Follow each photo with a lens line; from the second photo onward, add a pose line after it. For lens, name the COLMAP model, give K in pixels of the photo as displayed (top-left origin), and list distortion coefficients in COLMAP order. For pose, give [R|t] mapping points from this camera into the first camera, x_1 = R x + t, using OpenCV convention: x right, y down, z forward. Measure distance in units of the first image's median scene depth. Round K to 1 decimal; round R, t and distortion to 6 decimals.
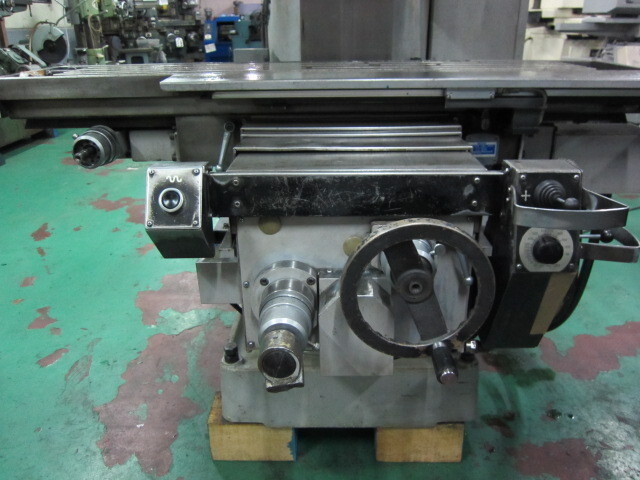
lens RADIAL K [[579.8, 0, 320.0], [0, 579.8, 240.0], [0, 0, 1]] dist [0.000706, 0.000497]
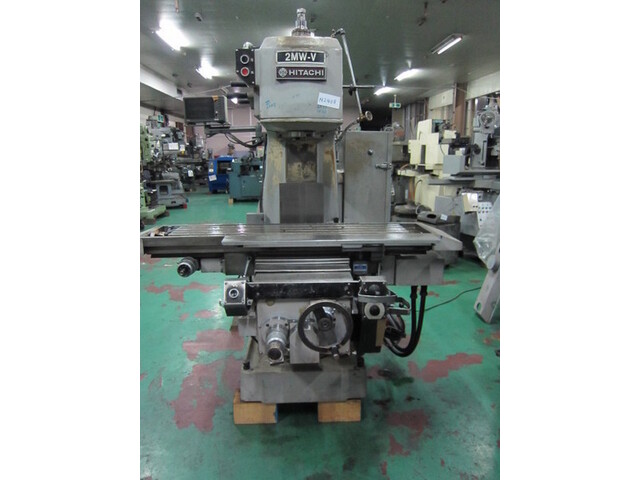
lens RADIAL K [[430.3, 0, 315.5], [0, 430.3, 242.4], [0, 0, 1]] dist [0.035449, 0.000270]
pose [[0.998006, -0.002521, 0.063075, -0.004699], [0.012373, 0.987634, -0.156288, 0.009243], [-0.061901, 0.156757, 0.985695, -0.676502]]
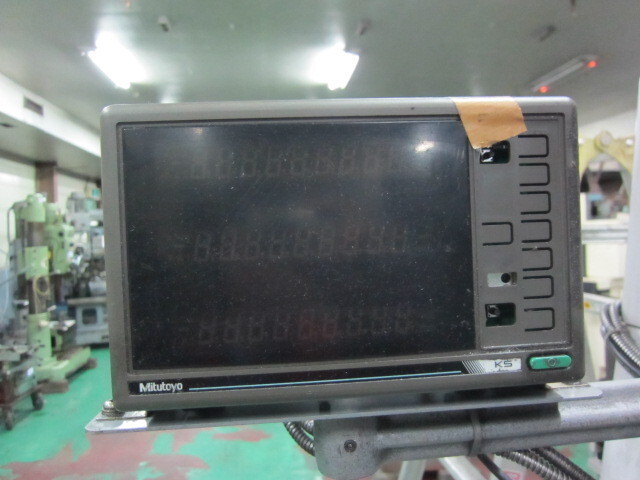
lens RADIAL K [[579.8, 0, 320.0], [0, 579.8, 240.0], [0, 0, 1]] dist [0.000706, 0.000497]
pose [[0.995847, -0.006726, 0.090790, -0.454416], [0.037054, 0.940870, -0.336735, -0.910425], [-0.083157, 0.338701, 0.937212, 1.146005]]
